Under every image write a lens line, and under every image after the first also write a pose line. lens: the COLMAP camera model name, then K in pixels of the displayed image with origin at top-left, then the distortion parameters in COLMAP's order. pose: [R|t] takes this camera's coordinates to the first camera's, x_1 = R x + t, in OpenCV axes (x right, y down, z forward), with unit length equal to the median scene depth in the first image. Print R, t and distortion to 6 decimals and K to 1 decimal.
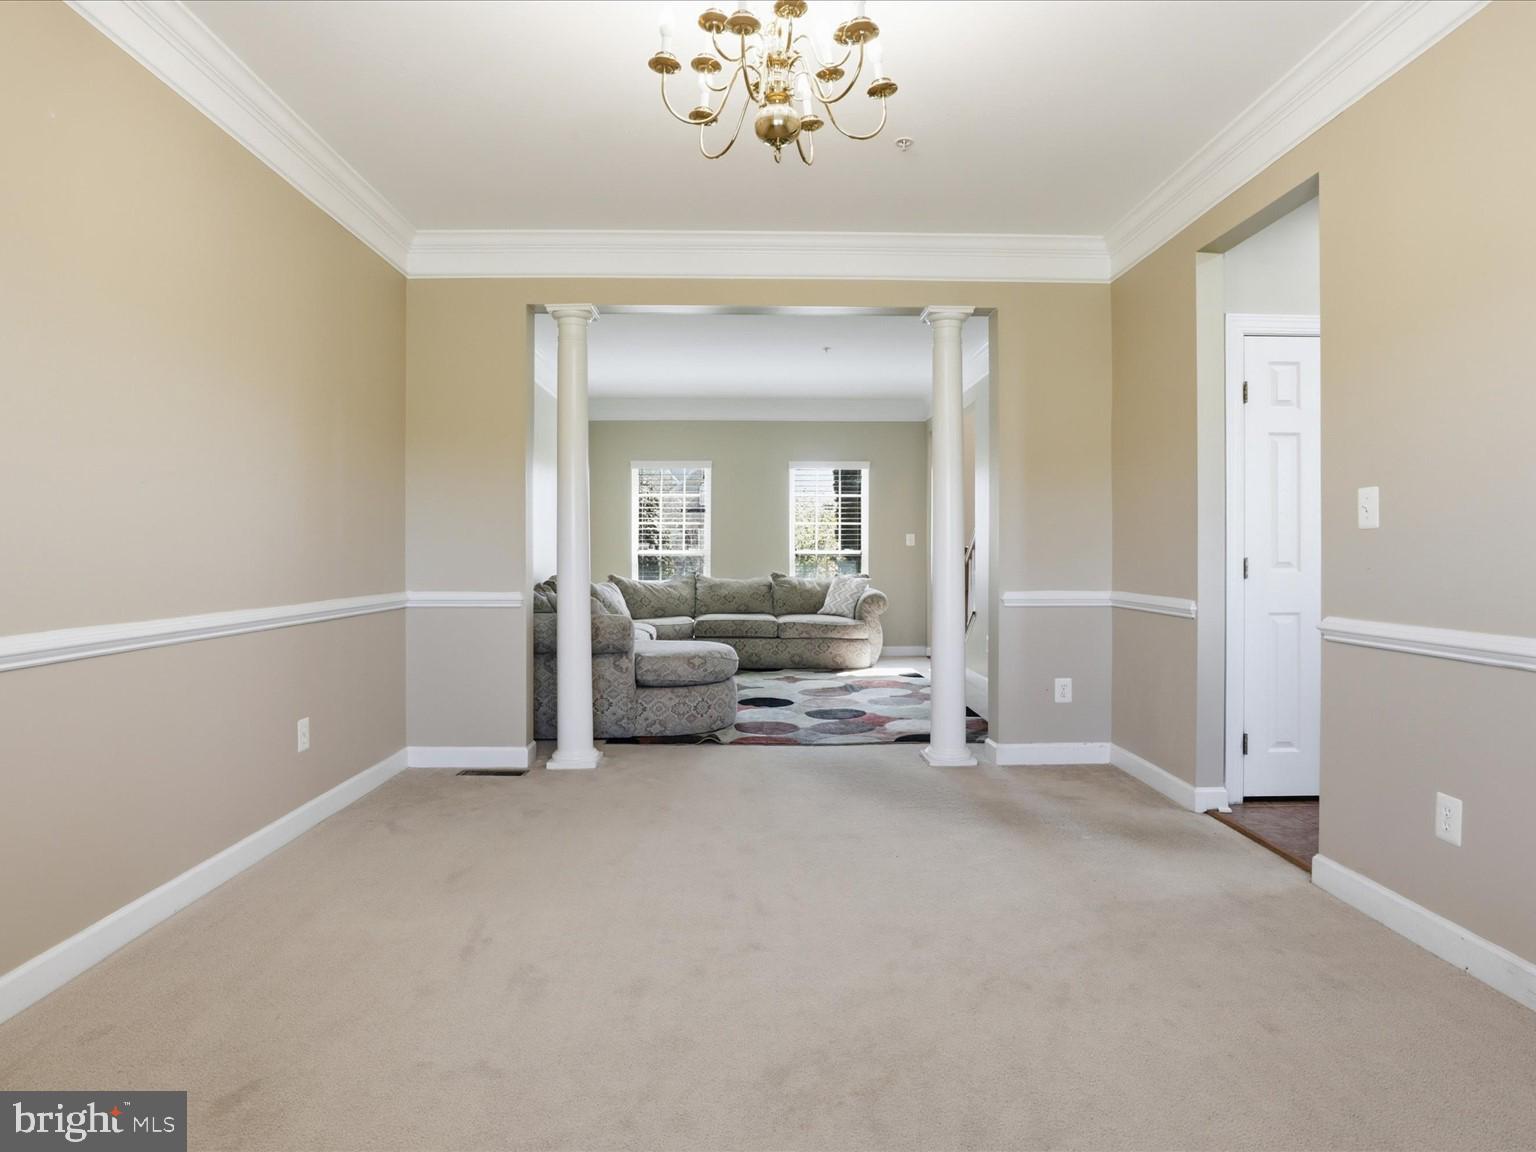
lens RADIAL K [[874.5, 0, 767.9], [0, 874.5, 563.5], [0, 0, 1]] dist [-0.040353, 0.012471]
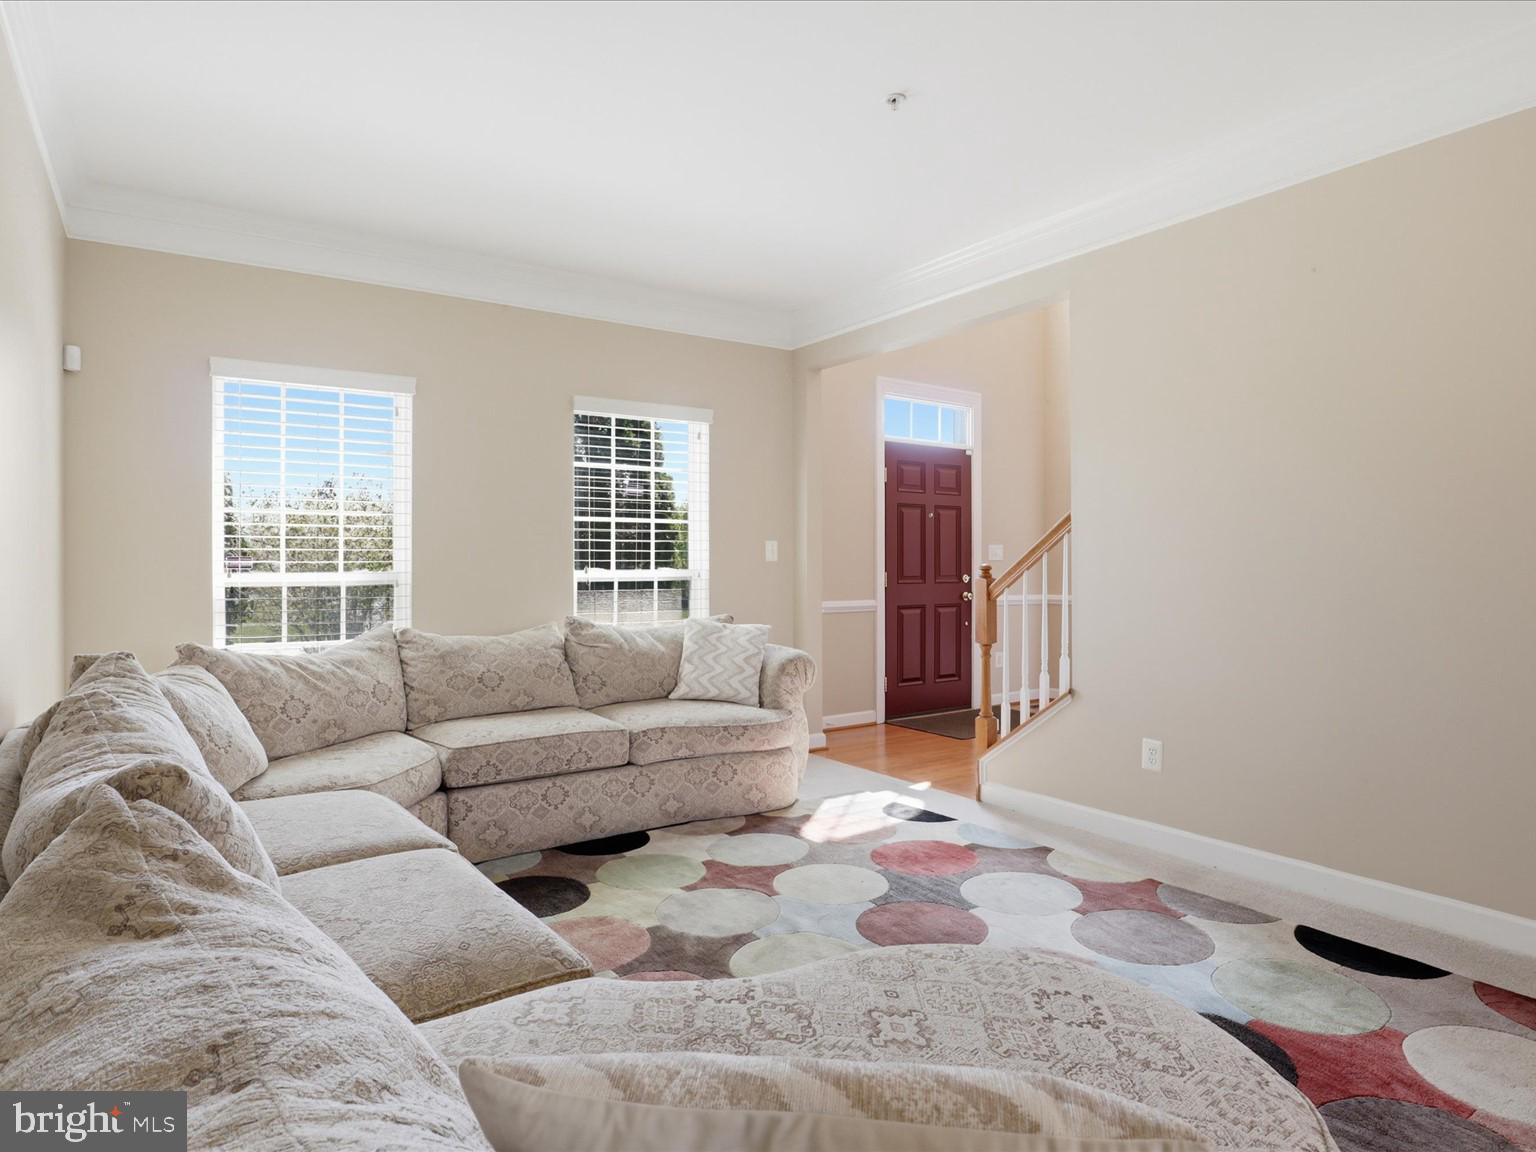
lens RADIAL K [[874.5, 0, 767.9], [0, 874.5, 563.5], [0, 0, 1]] dist [-0.040353, 0.012471]
pose [[0.833734, -0.005182, 0.552141, -0.171789], [0.011120, 0.999911, -0.007407, -0.015534], [-0.552054, 0.012316, 0.833718, 0.550766]]
